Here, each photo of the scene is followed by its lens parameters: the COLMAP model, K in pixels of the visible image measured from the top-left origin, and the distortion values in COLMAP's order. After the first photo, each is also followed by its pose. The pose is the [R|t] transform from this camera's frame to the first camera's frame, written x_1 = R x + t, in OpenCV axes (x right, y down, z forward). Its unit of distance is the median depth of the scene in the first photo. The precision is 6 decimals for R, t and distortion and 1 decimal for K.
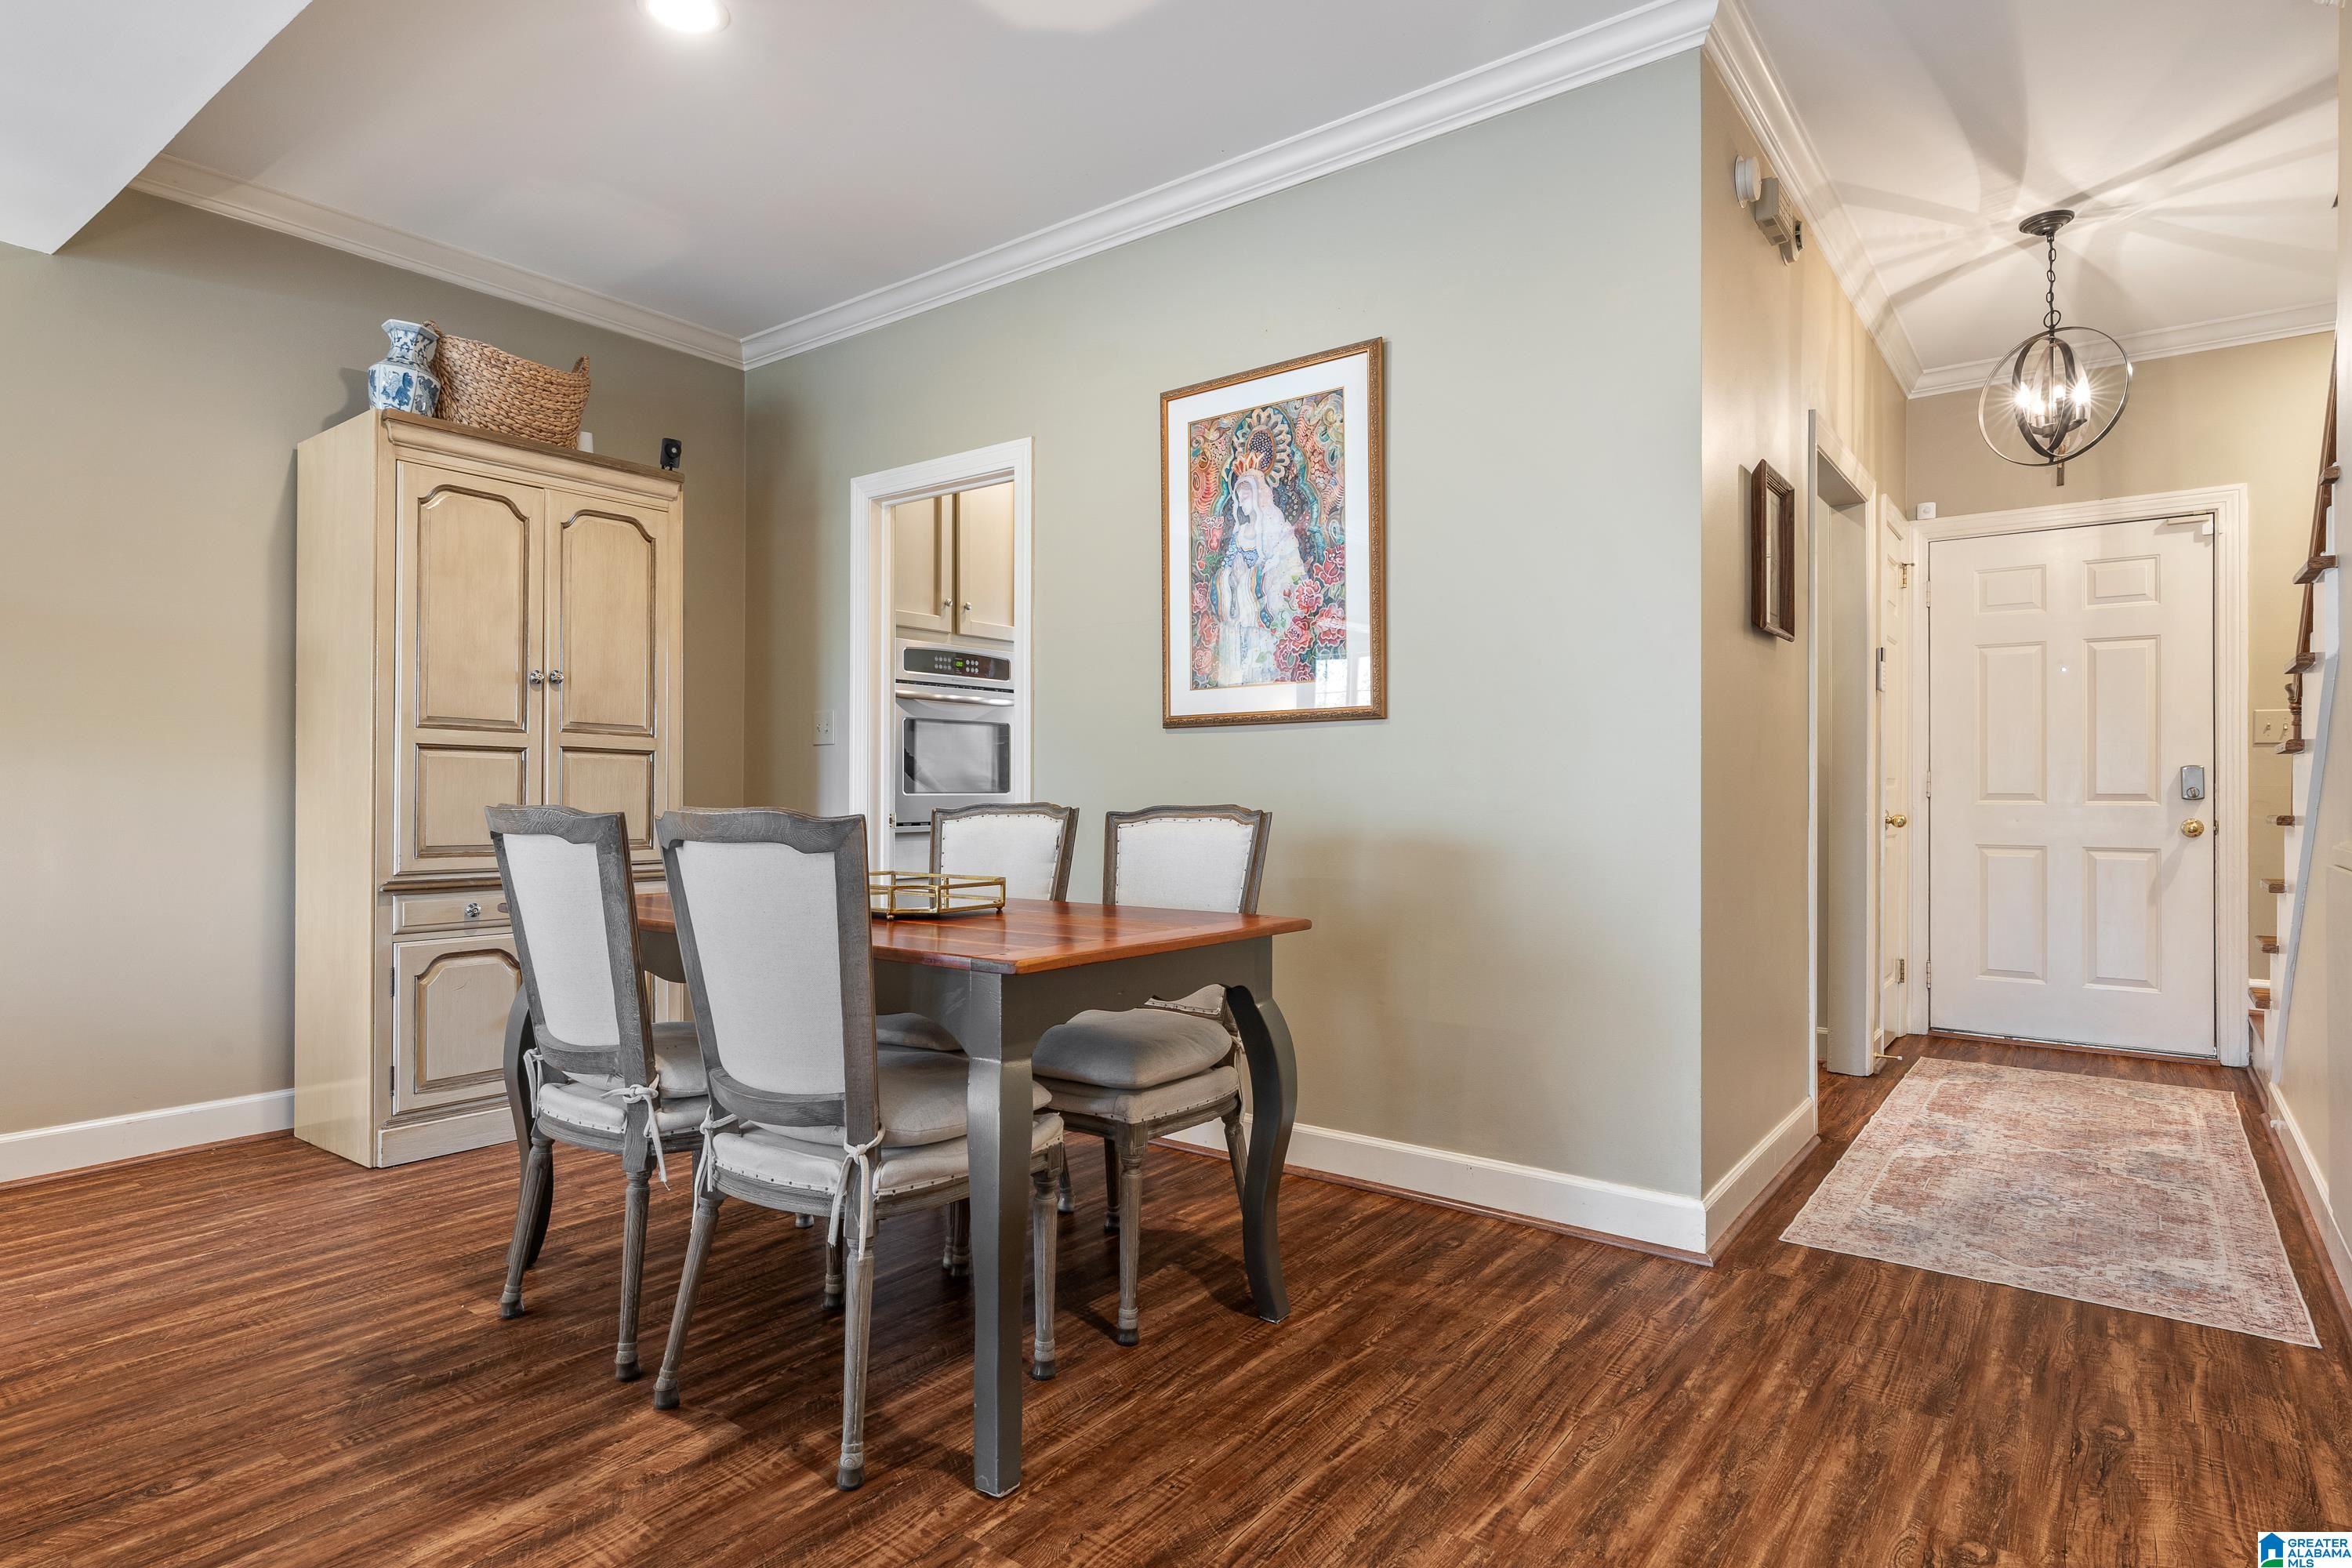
lens RADIAL K [[1260.2, 0, 1182.3], [0, 1260.2, 780.2], [0, 0, 1]] dist [-0.000692, 0.002629]
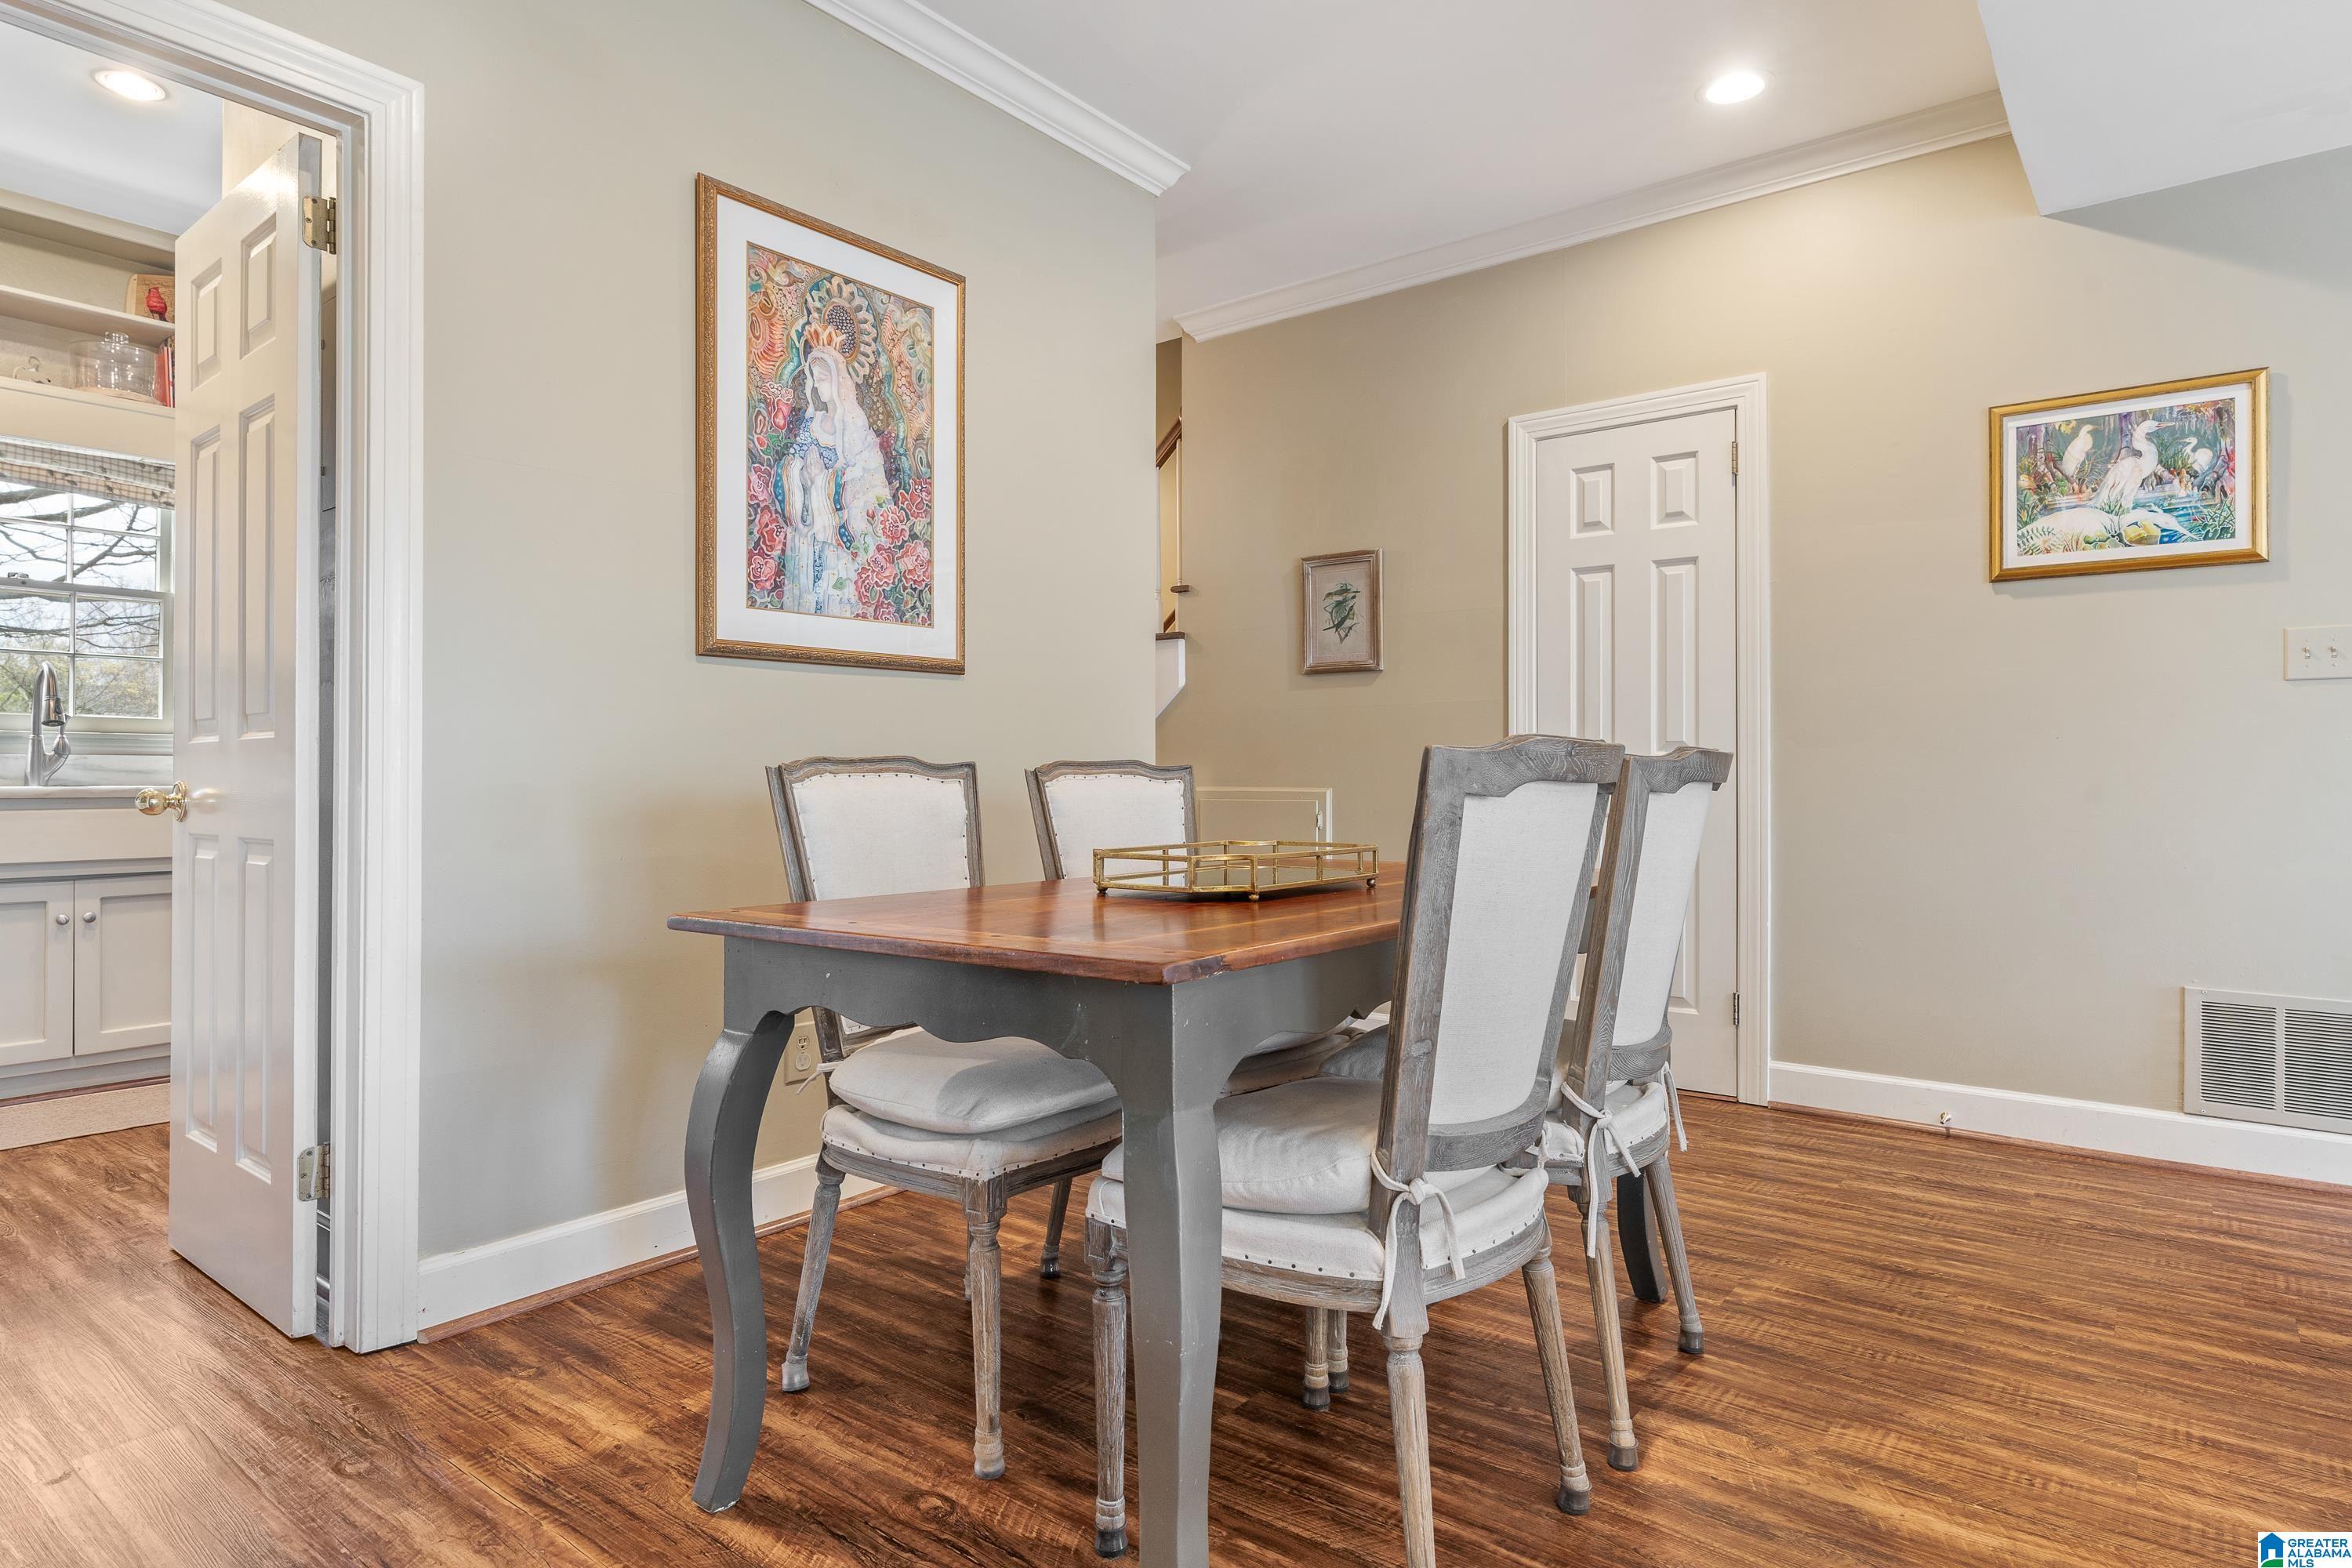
lens RADIAL K [[1312.1, 0, 1092.7], [0, 1312.1, 782.4], [0, 0, 1]] dist [-0.014083, 0.002575]
pose [[0.044548, -0.006235, 0.998988, -0.768710], [-0.011834, 0.999907, 0.006768, 0.023377], [-0.998937, -0.012124, 0.044470, 0.785672]]
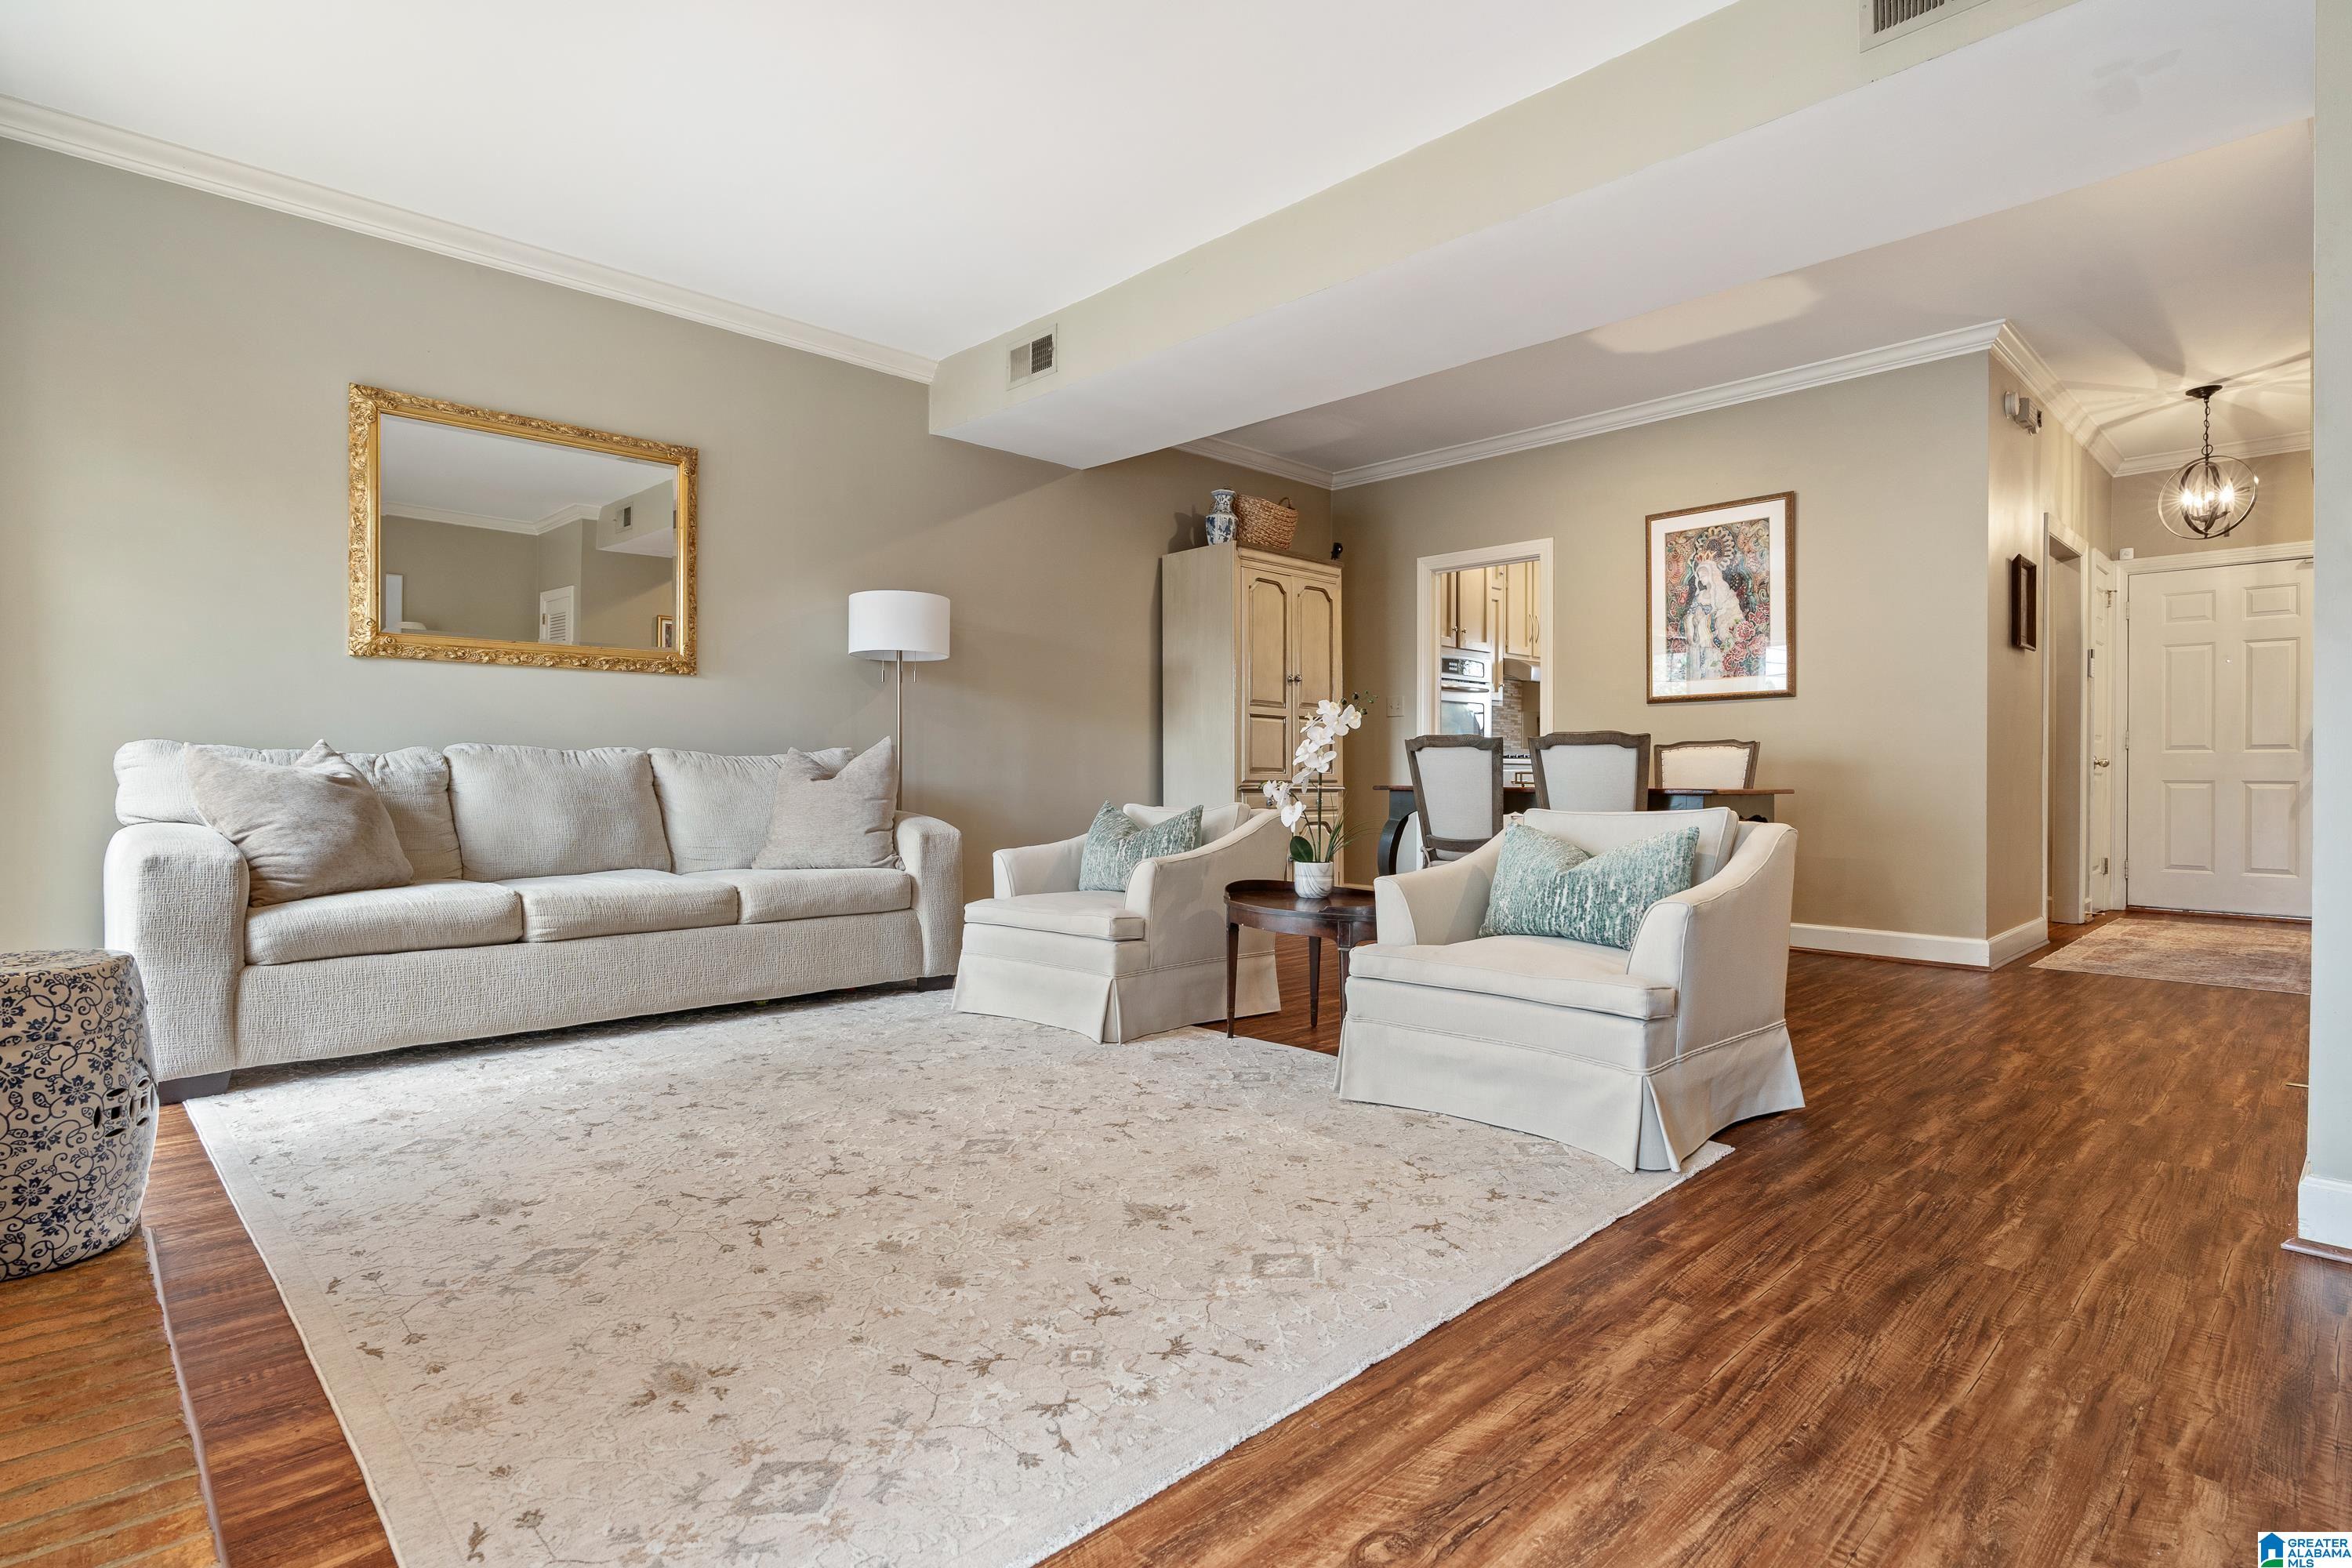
lens RADIAL K [[1165.3, 0, 1185.5], [0, 1165.3, 769.9], [0, 0, 1]] dist [-0.005428, 0.001972]
pose [[0.987575, 0.001360, -0.157143, -0.421383], [-0.000262, 0.999975, 0.007007, 0.043941], [0.157149, -0.006879, 0.987551, -0.770900]]
